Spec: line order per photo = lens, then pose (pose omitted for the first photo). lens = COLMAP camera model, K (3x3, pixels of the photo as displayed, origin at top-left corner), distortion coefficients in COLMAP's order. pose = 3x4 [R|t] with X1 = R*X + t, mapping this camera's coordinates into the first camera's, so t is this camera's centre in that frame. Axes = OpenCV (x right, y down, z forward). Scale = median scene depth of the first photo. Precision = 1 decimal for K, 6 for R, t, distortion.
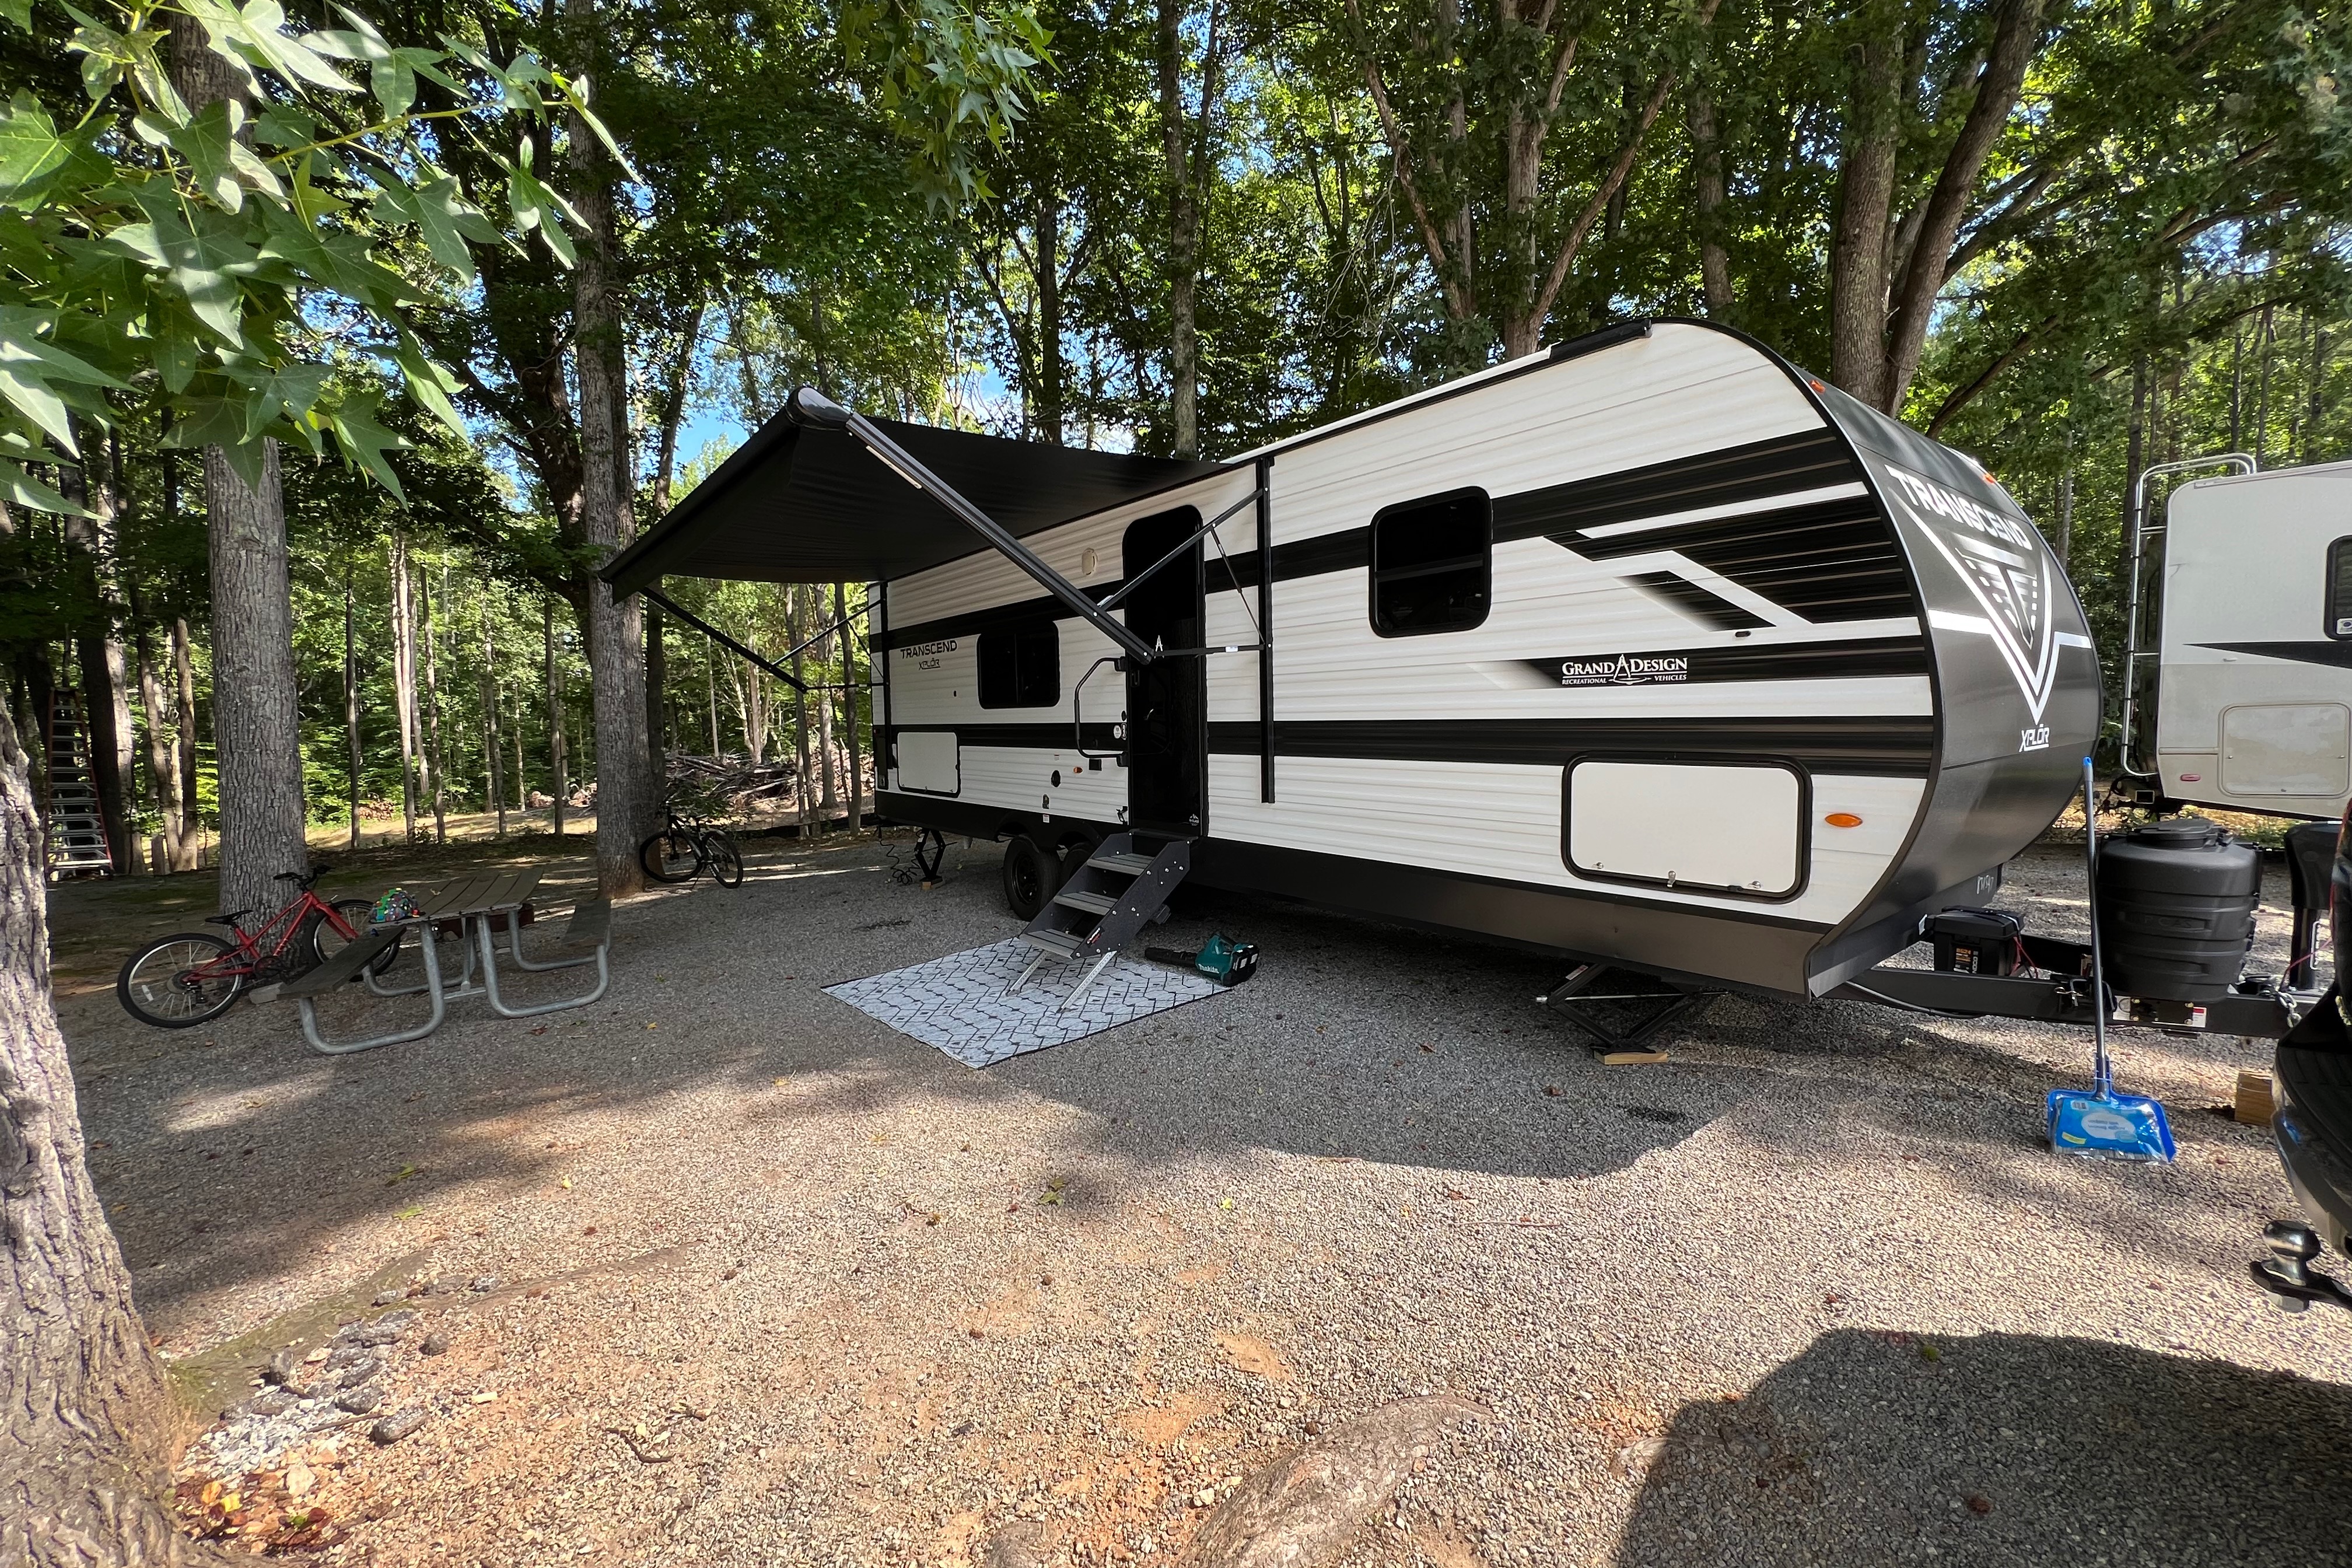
lens RADIAL K [[946.3, 0, 1176.0], [0, 946.3, 784.0], [0, 0, 1]] dist [-0.000927, 0.000327]
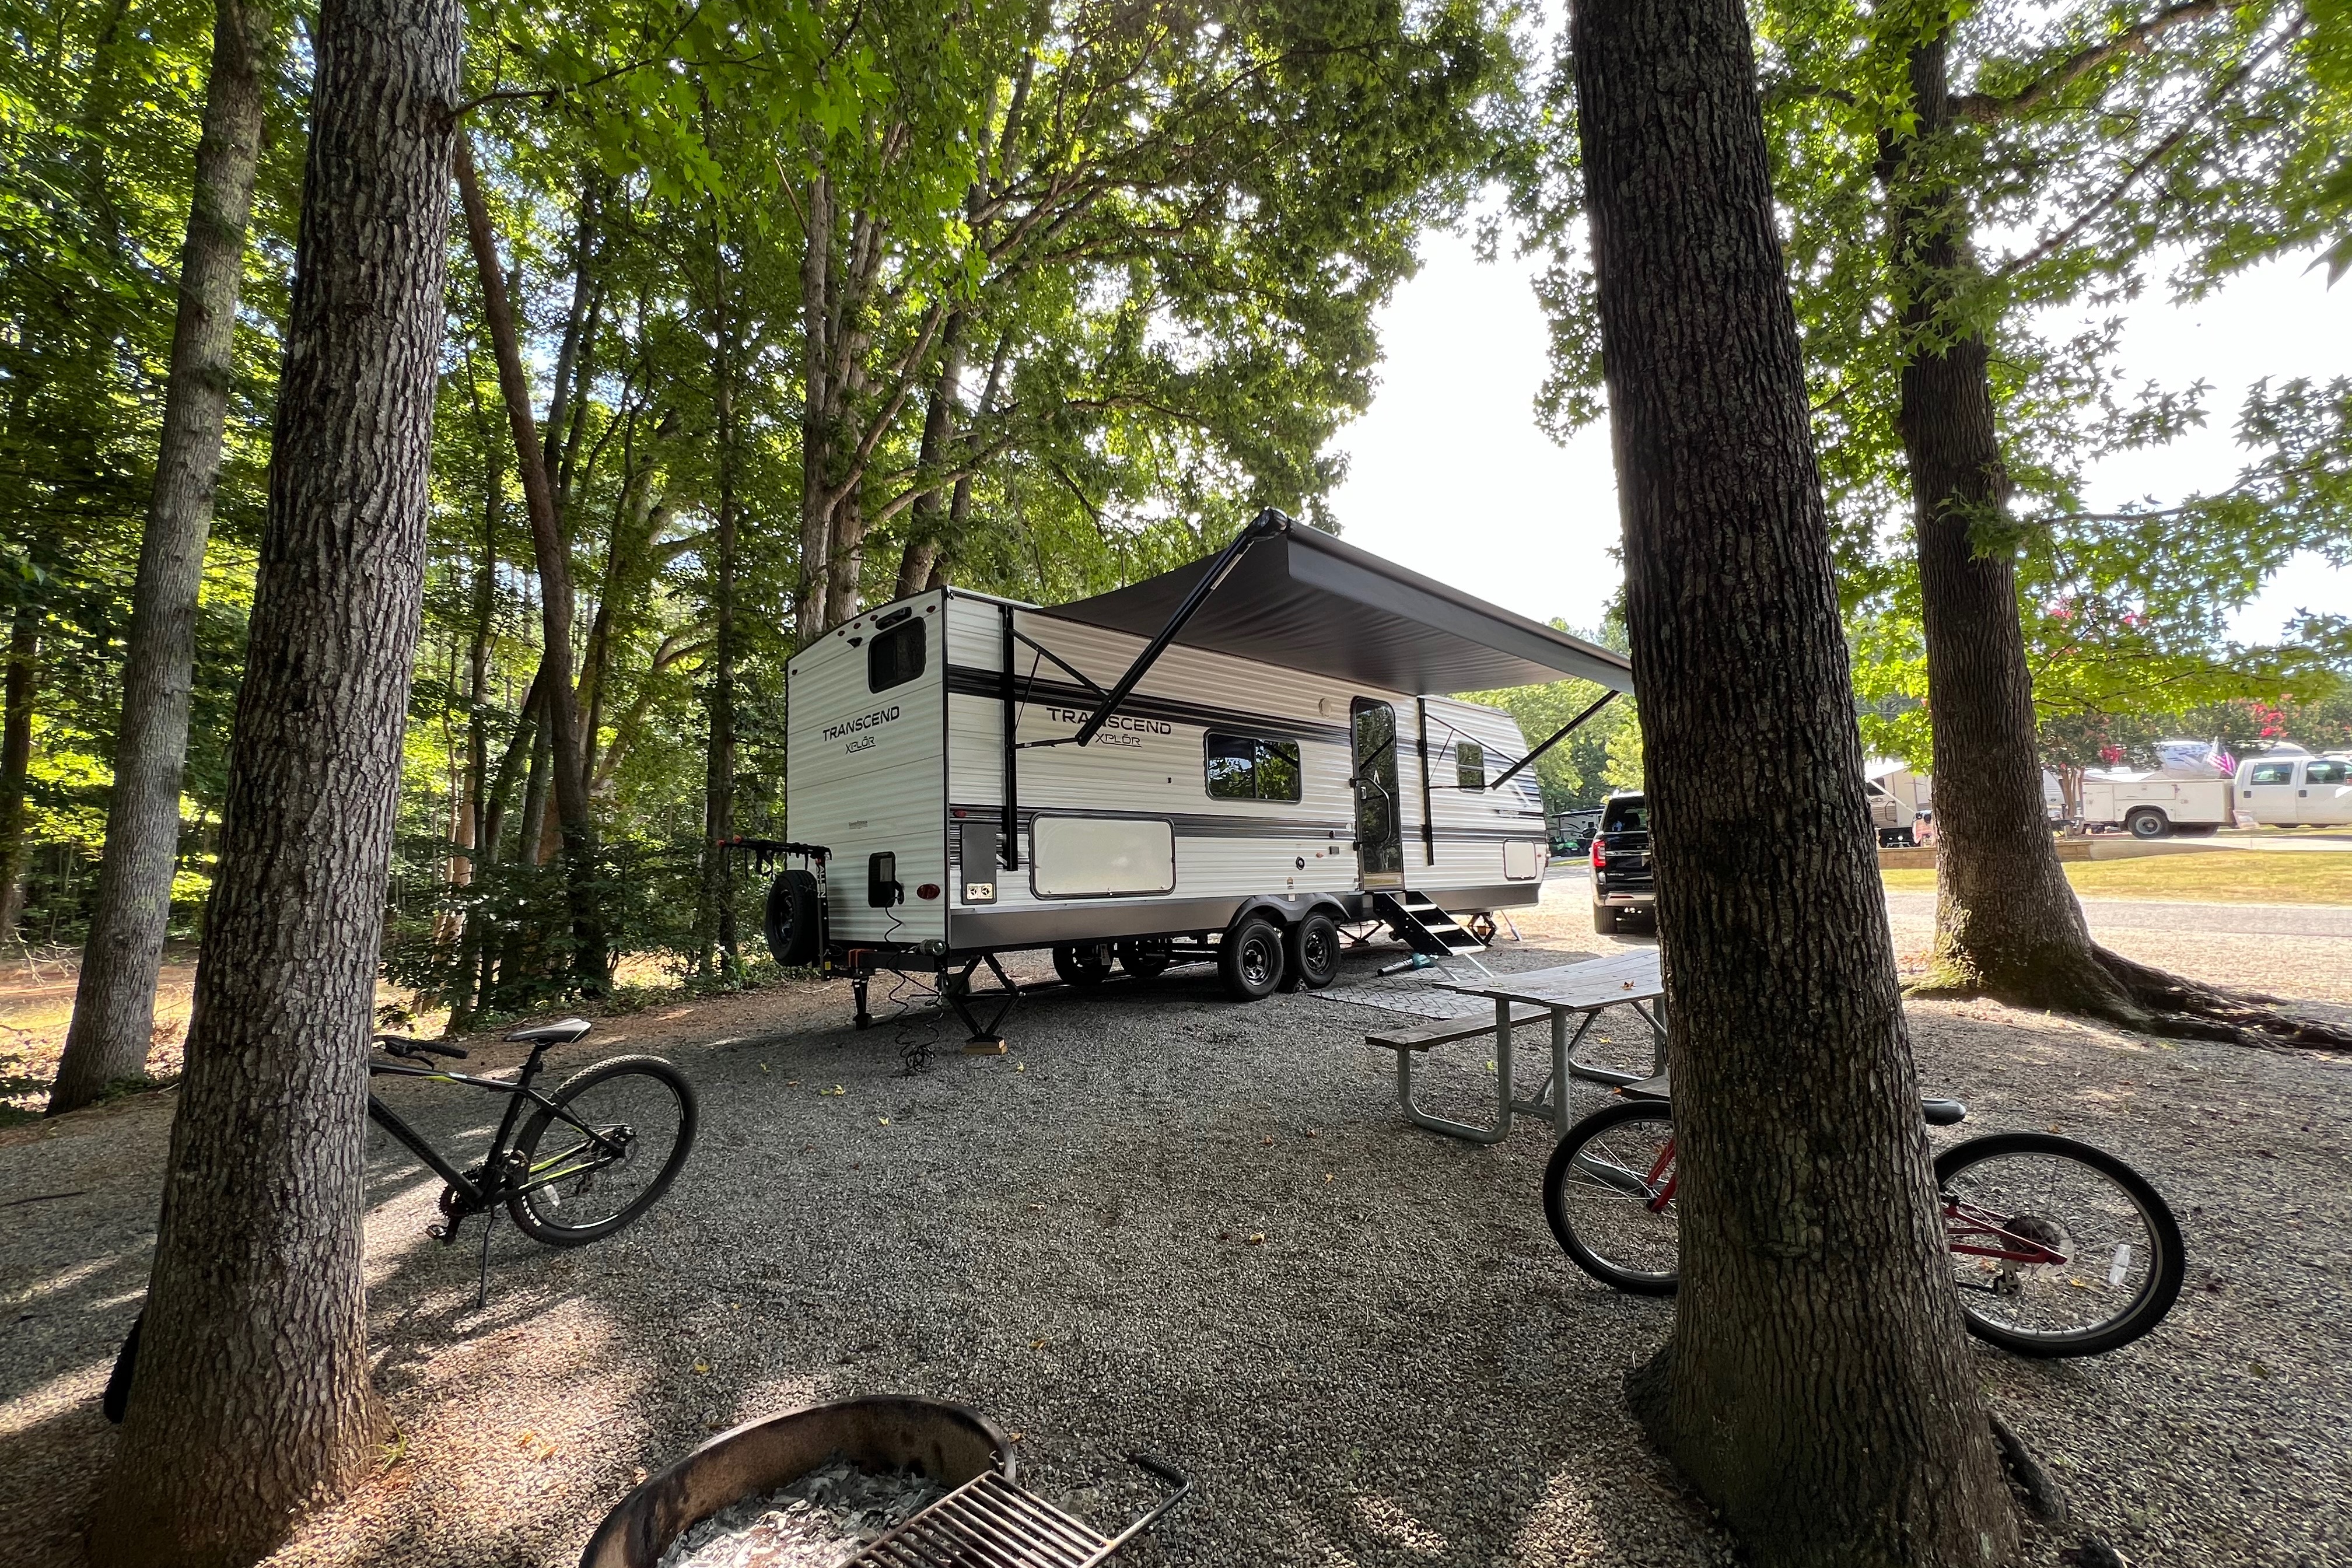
lens RADIAL K [[946.3, 0, 1176.0], [0, 946.3, 784.0], [0, 0, 1]] dist [-0.000927, 0.000327]
pose [[-0.124008, 0.103205, 0.986900, -1.370885], [0.084093, 0.992092, -0.093181, -0.006985], [-0.988712, 0.071436, -0.131706, 1.339510]]
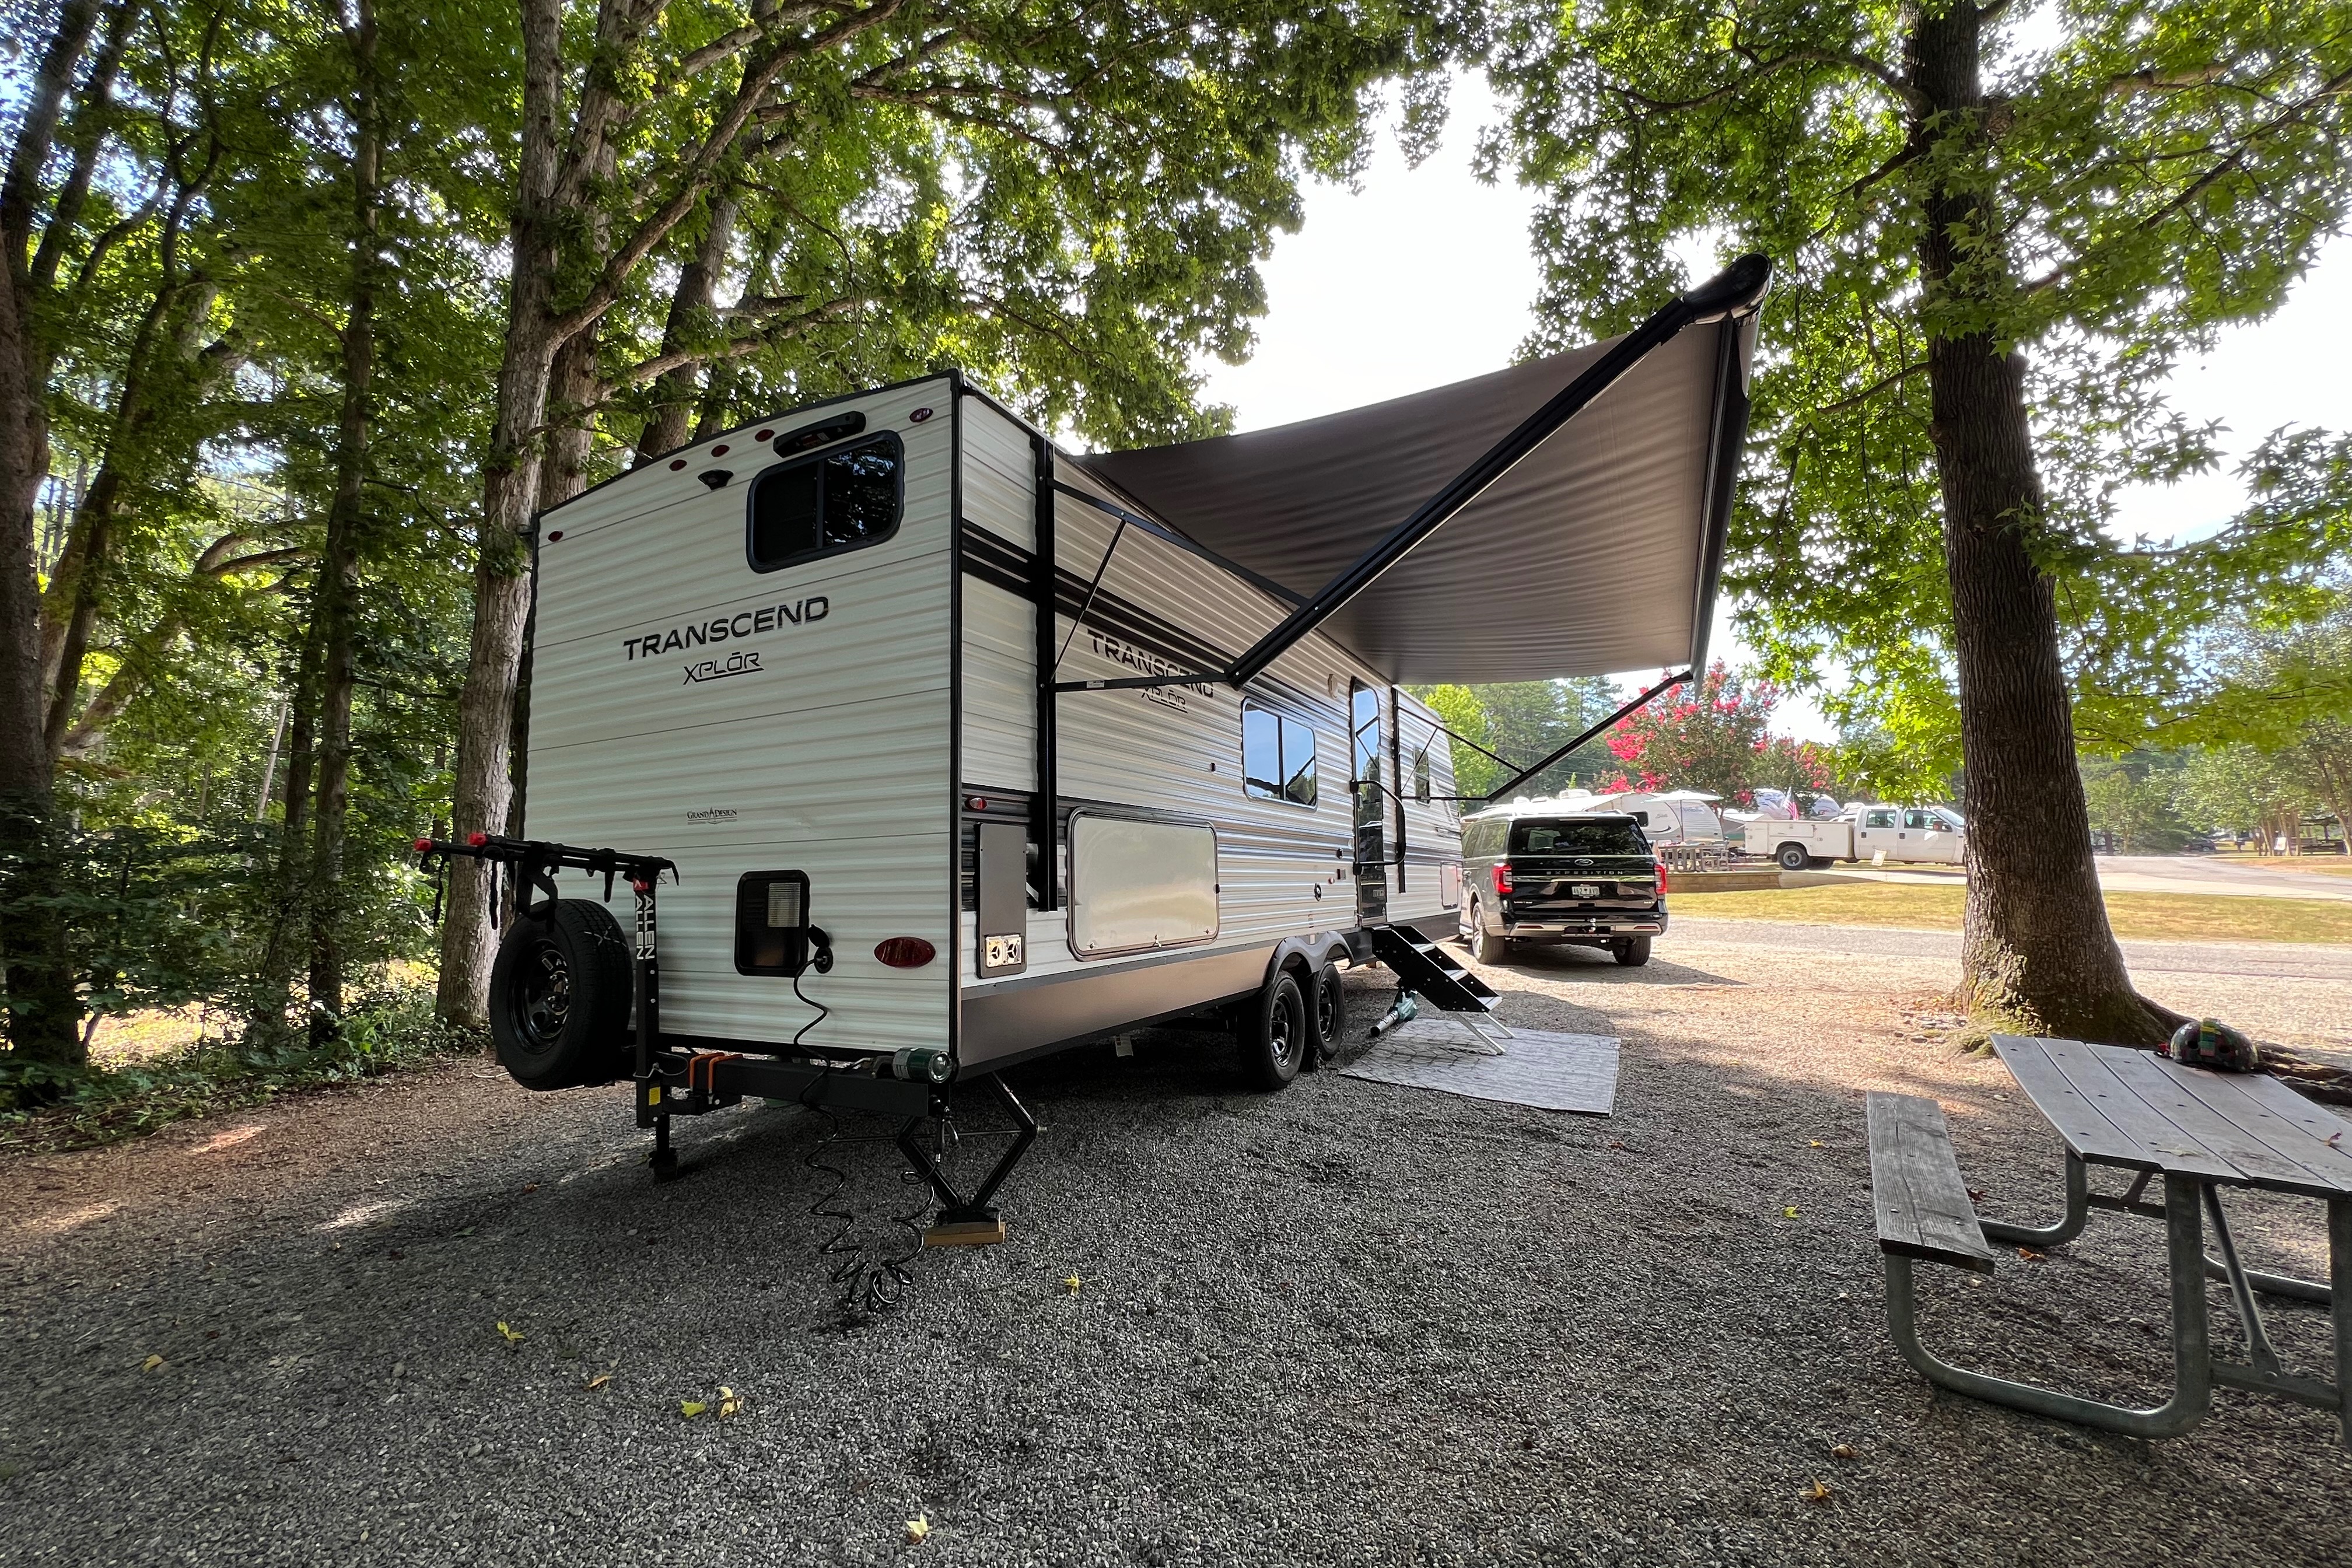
lens RADIAL K [[946.3, 0, 1176.0], [0, 946.3, 784.0], [0, 0, 1]] dist [-0.000927, 0.000327]
pose [[-0.425453, 0.098628, 0.899590, -0.919176], [0.062797, 0.994865, -0.079374, -0.046195], [-0.902799, 0.022722, -0.429462, 1.540010]]
